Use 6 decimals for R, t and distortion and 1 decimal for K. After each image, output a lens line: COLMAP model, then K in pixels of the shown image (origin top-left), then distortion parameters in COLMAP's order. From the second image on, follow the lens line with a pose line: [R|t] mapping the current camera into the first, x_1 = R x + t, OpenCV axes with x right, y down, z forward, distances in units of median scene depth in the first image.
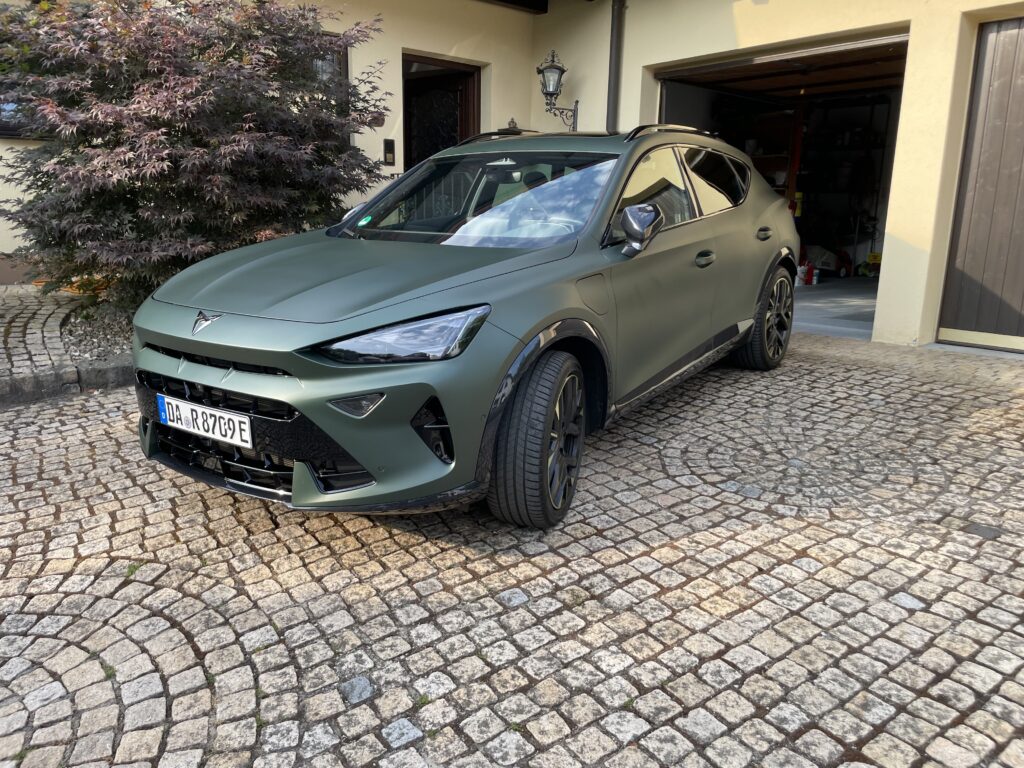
lens RADIAL K [[774.2, 0, 514.5], [0, 774.2, 382.2], [0, 0, 1]] dist [0.097365, -0.134777]
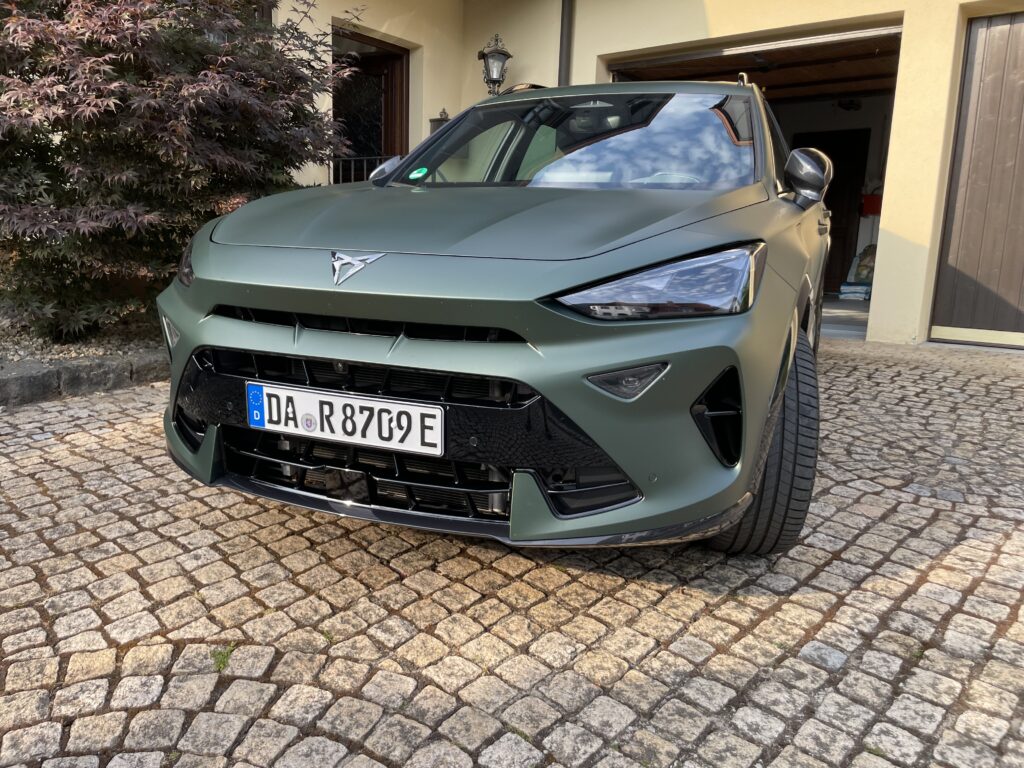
lens RADIAL K [[781.2, 0, 517.6], [0, 781.2, 382.1], [0, 0, 1]] dist [0.087816, -0.123479]
pose [[0.978627, -0.019377, 0.204728, -0.372731], [0.026619, 0.999111, -0.032677, 0.042596], [-0.203913, 0.037428, 0.978273, 0.316605]]
